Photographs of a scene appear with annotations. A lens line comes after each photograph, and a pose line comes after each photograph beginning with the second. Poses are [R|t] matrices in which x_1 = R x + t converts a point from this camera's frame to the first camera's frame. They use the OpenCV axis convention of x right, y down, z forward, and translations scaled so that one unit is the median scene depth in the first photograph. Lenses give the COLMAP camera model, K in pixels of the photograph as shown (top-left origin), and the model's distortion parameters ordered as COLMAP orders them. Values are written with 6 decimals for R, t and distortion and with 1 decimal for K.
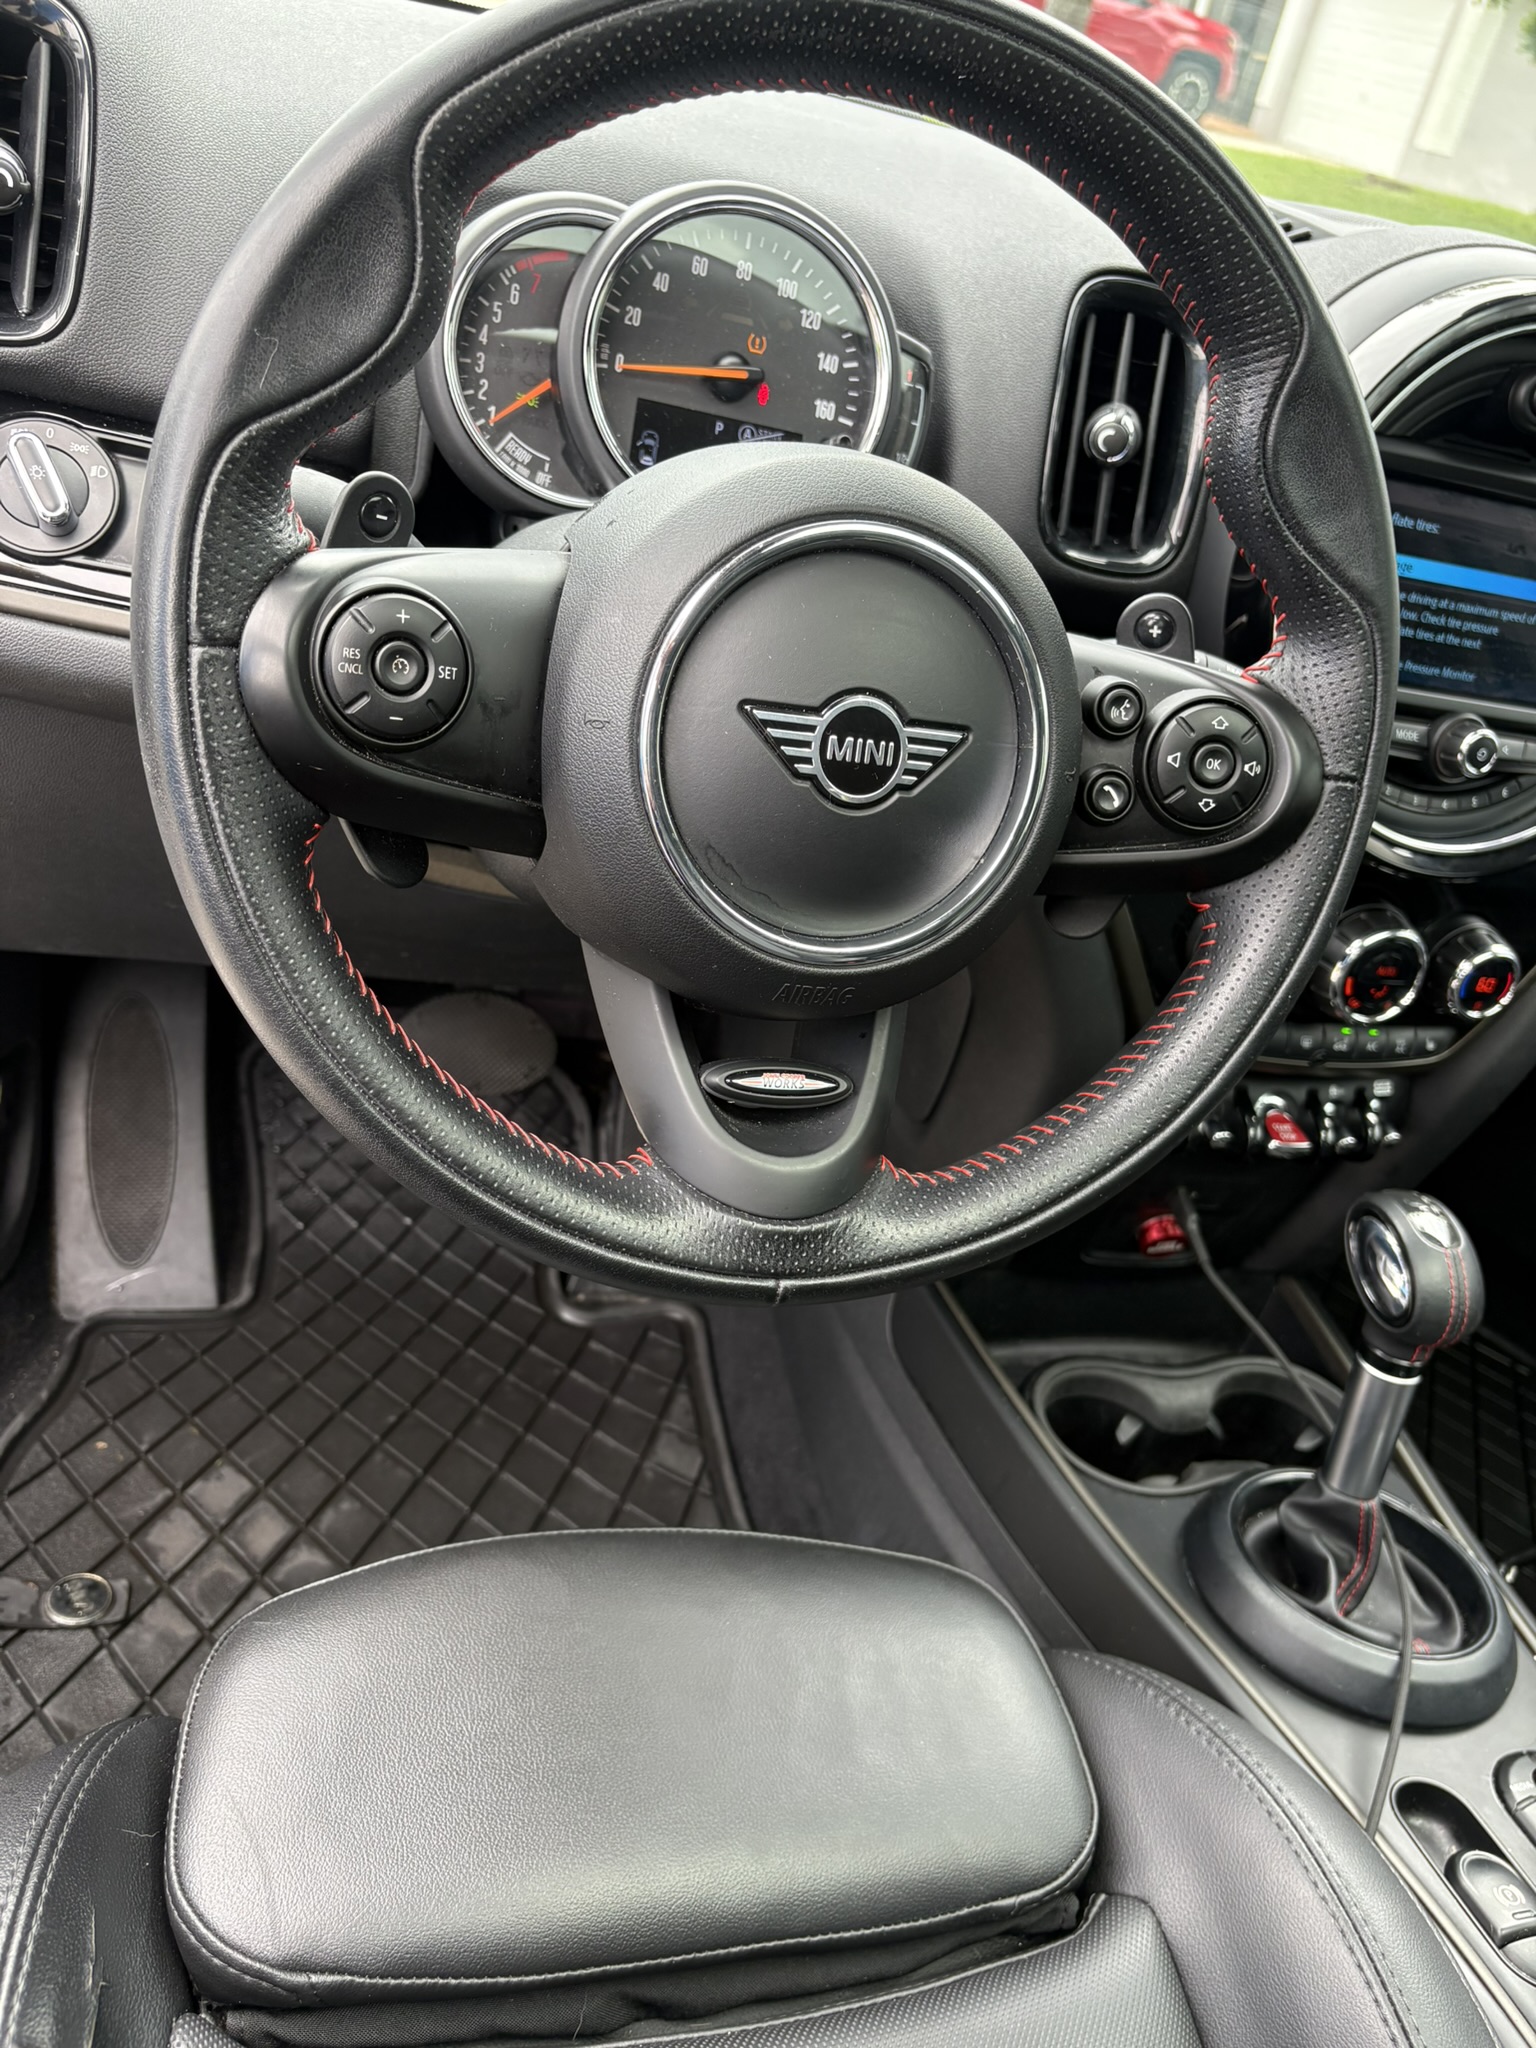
lens RADIAL K [[1562.2, 0, 780.2], [0, 1562.2, 1027.5], [0, 0, 1]] dist [0.055179, -0.063736]
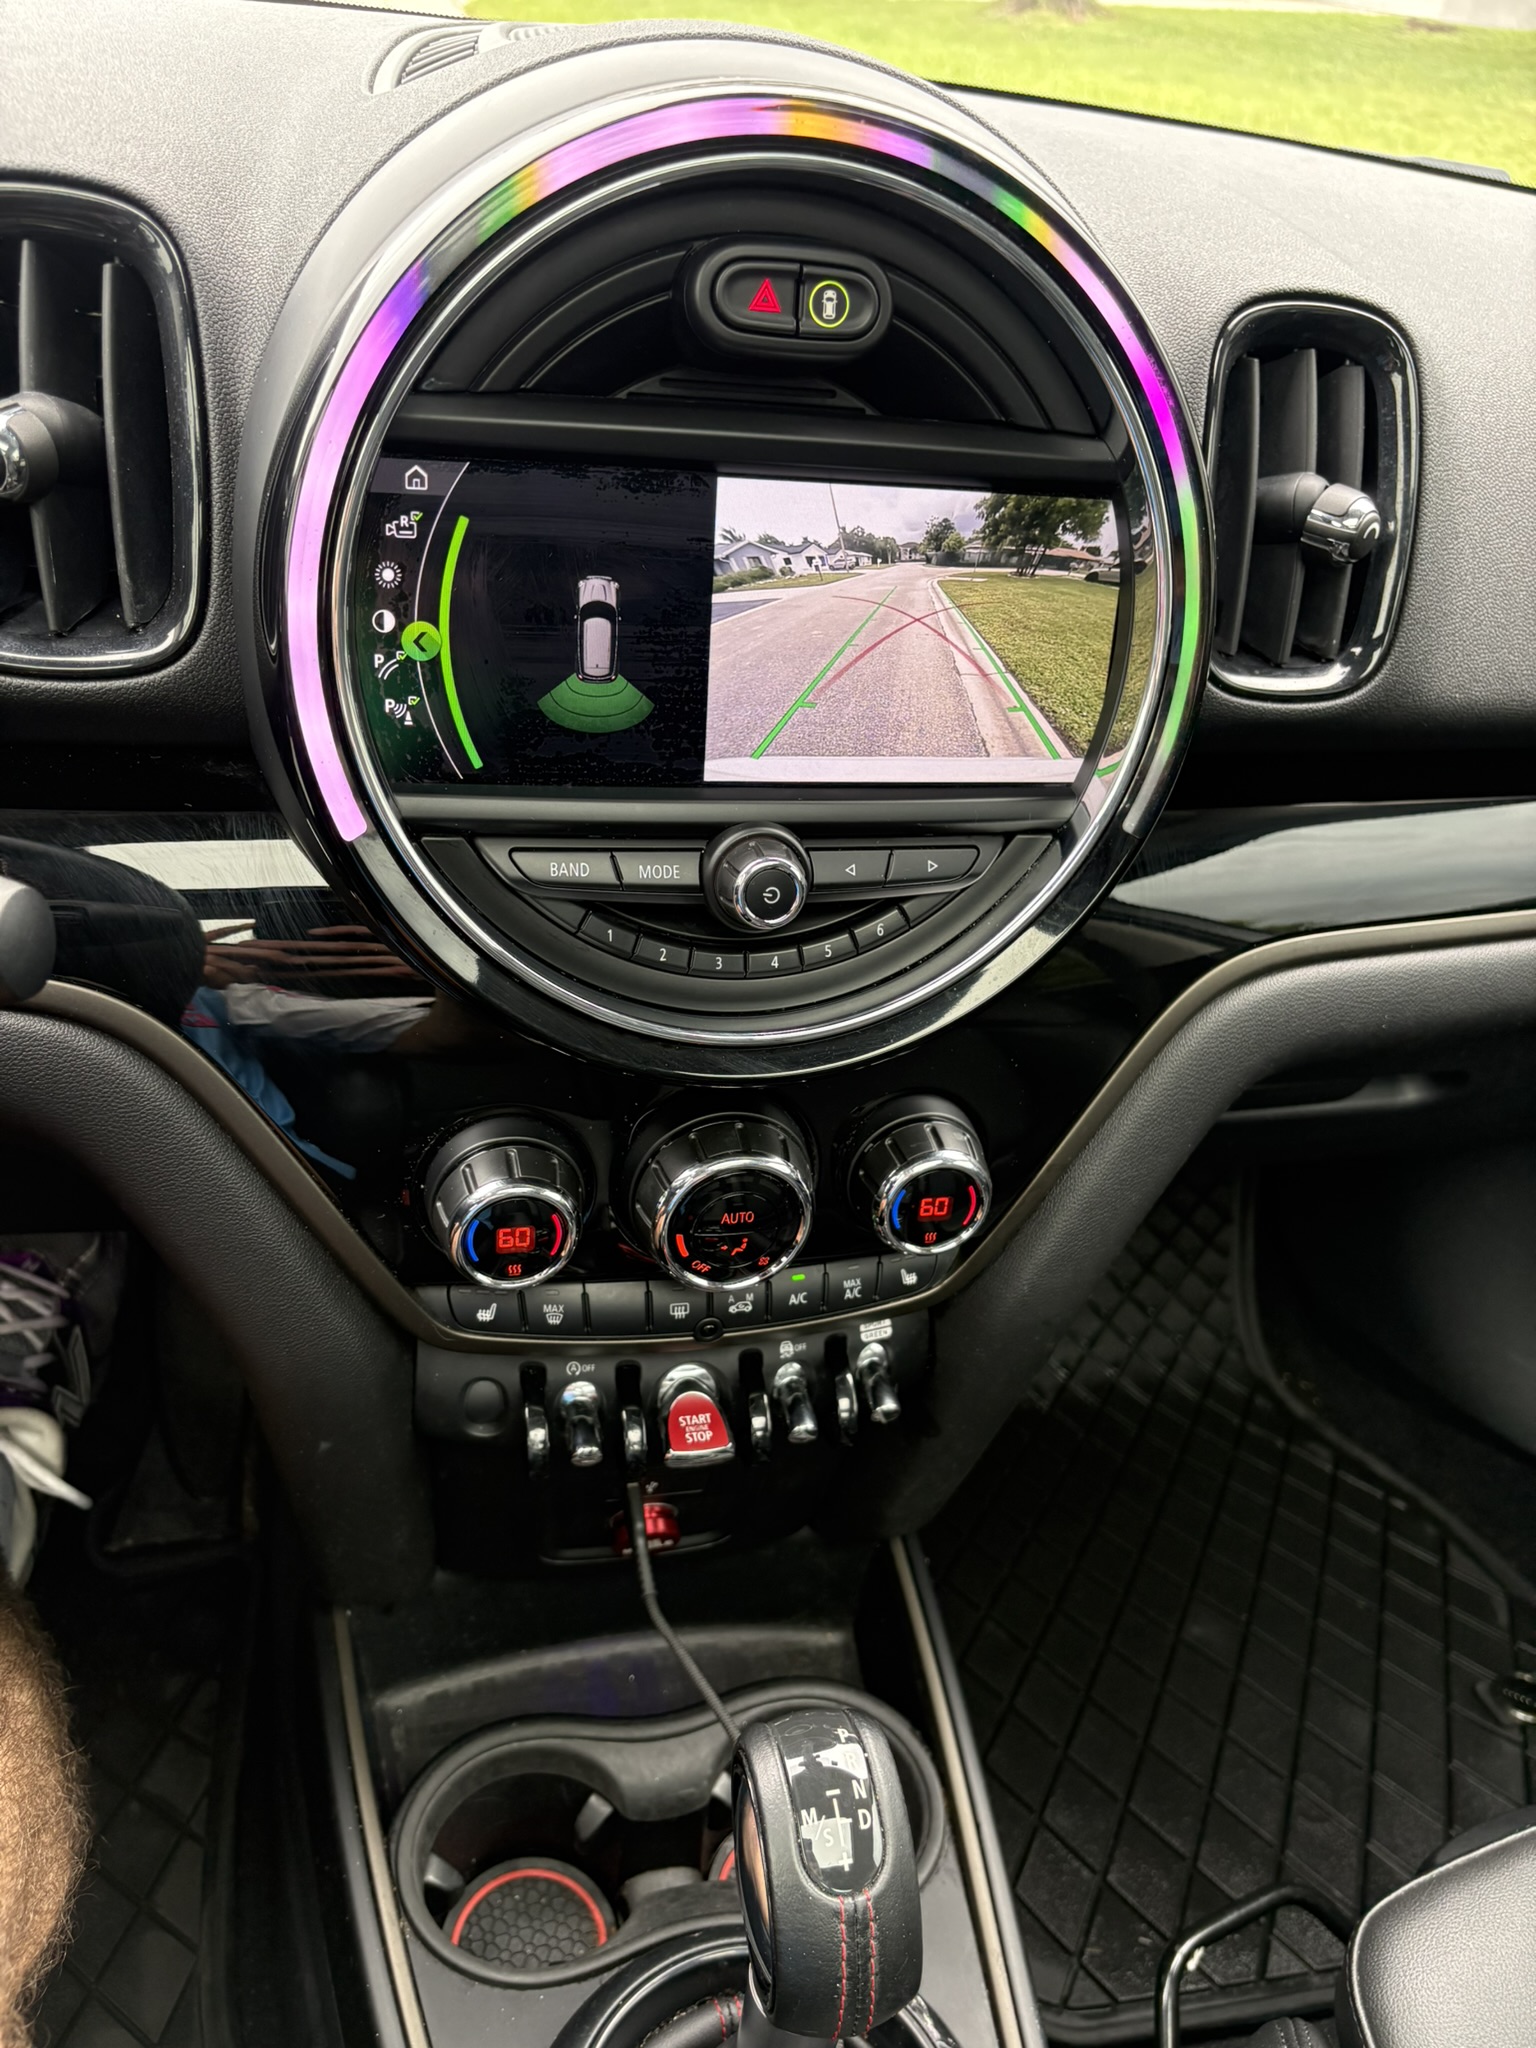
lens RADIAL K [[1562.2, 0, 763.2], [0, 1562.2, 1037.1], [0, 0, 1]] dist [0.055179, -0.063736]
pose [[0.992608, -0.083403, -0.088169, 0.490887], [0.086523, 0.995731, 0.032163, -0.138257], [0.085110, -0.039554, 0.995586, 0.394589]]
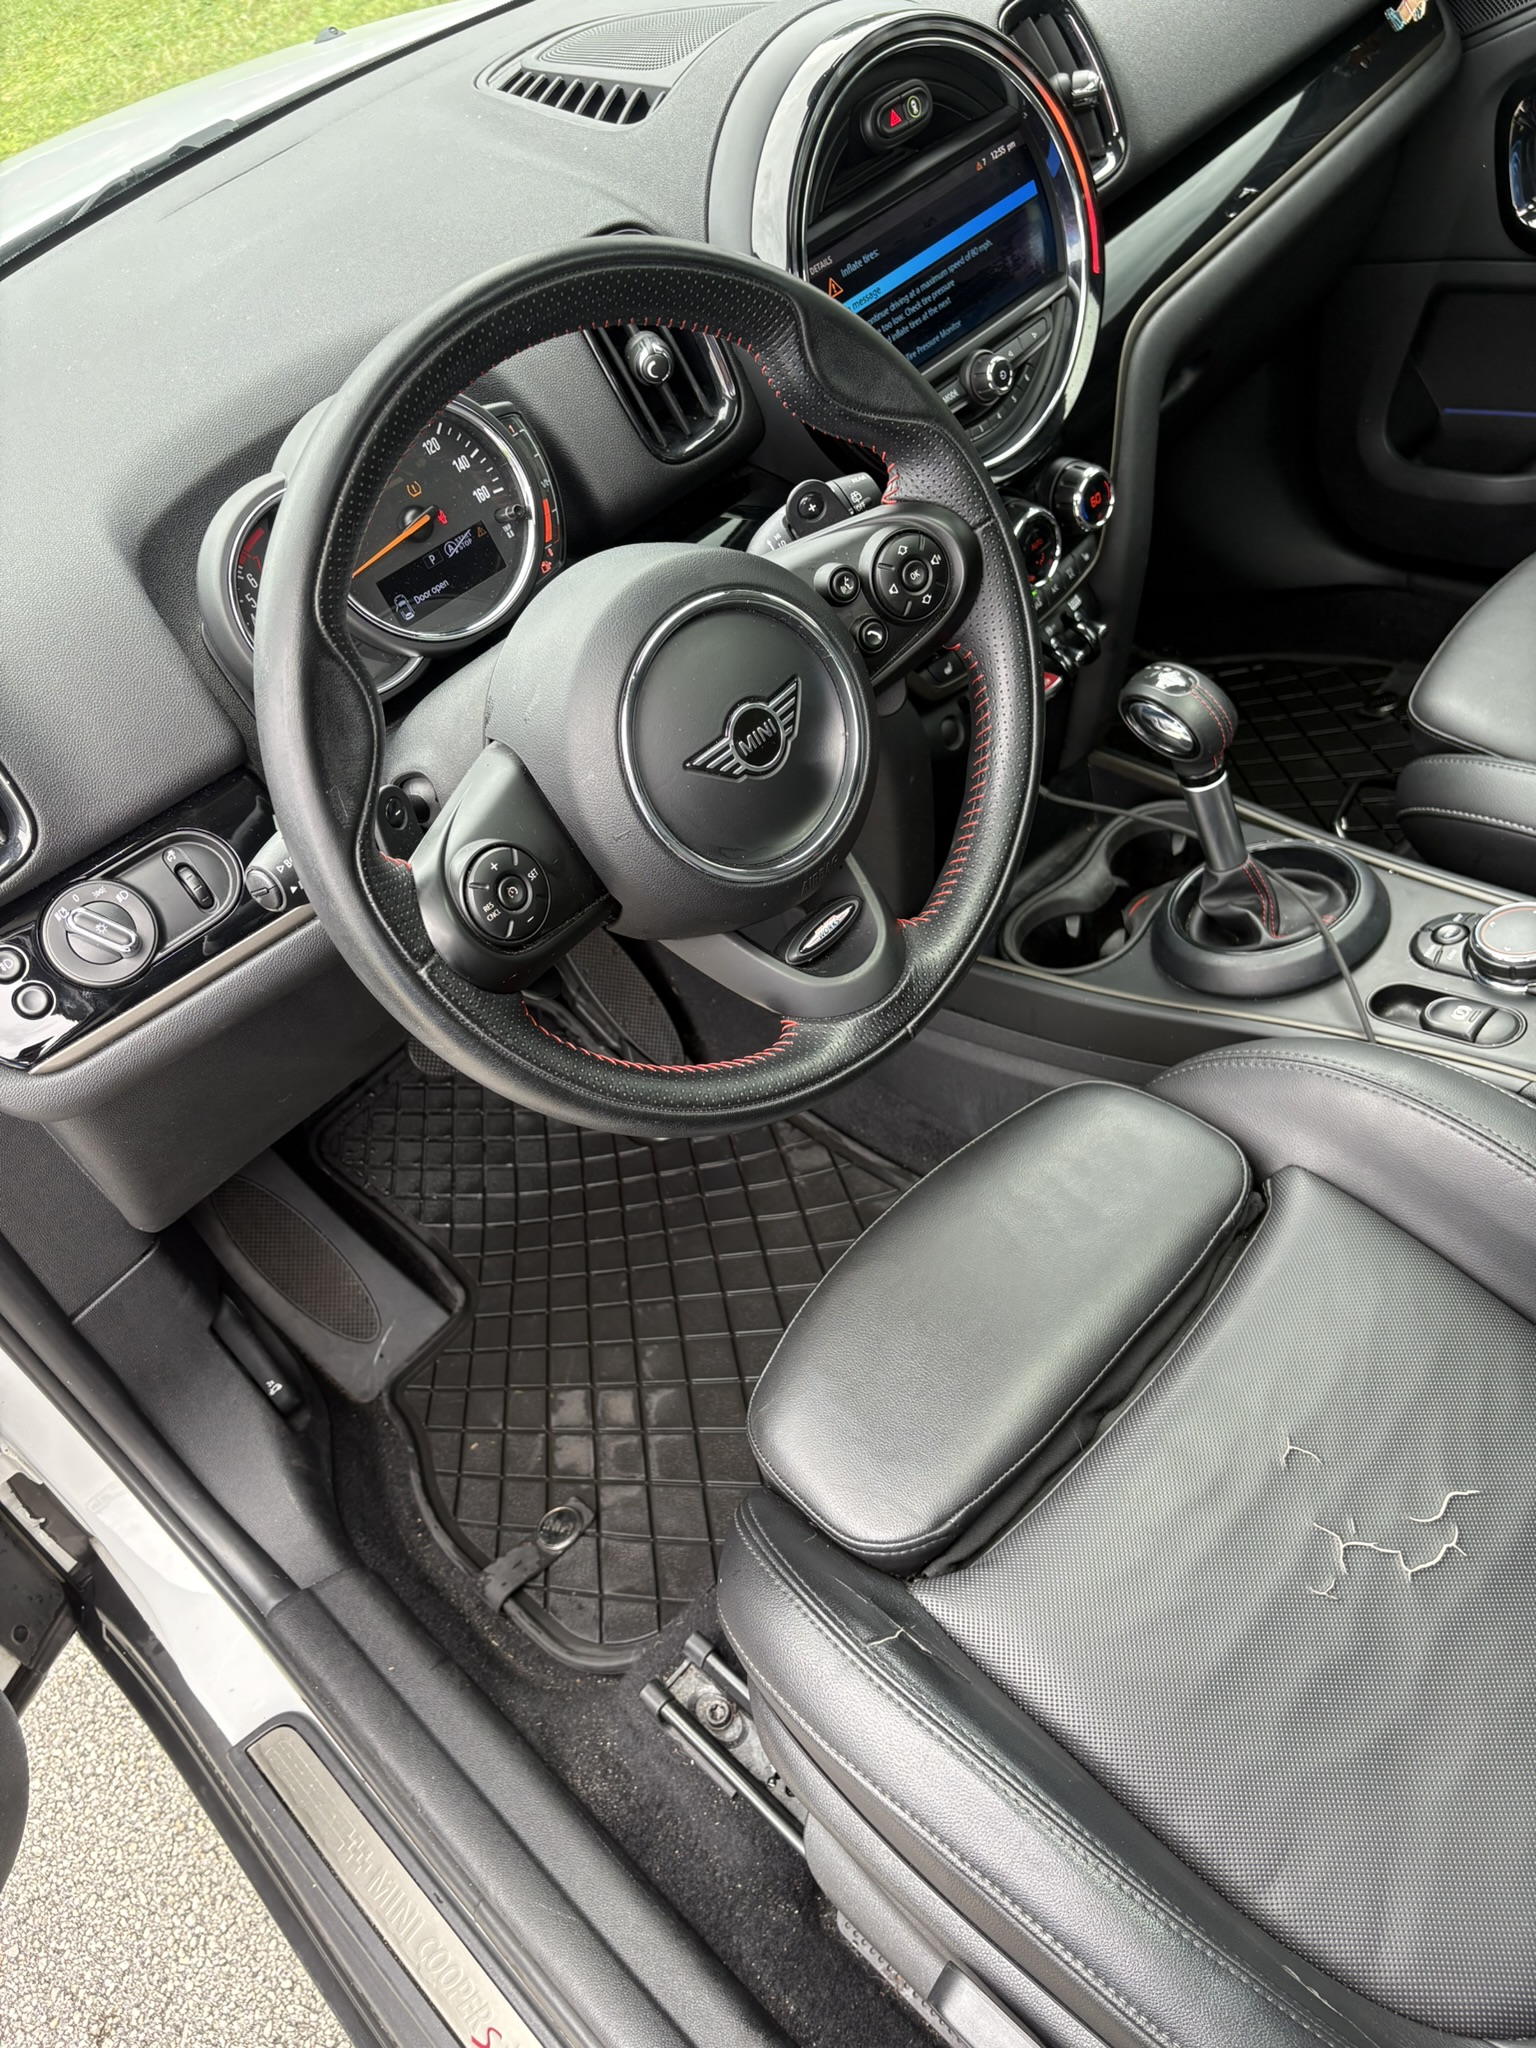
lens RADIAL K [[1562.2, 0, 773.6], [0, 1562.2, 1016.6], [0, 0, 1]] dist [0.055179, -0.063736]
pose [[0.761793, -0.645625, 0.053292, -0.119904], [0.619545, 0.750112, 0.231290, -0.194155], [-0.189302, -0.143179, 0.971424, -0.325688]]
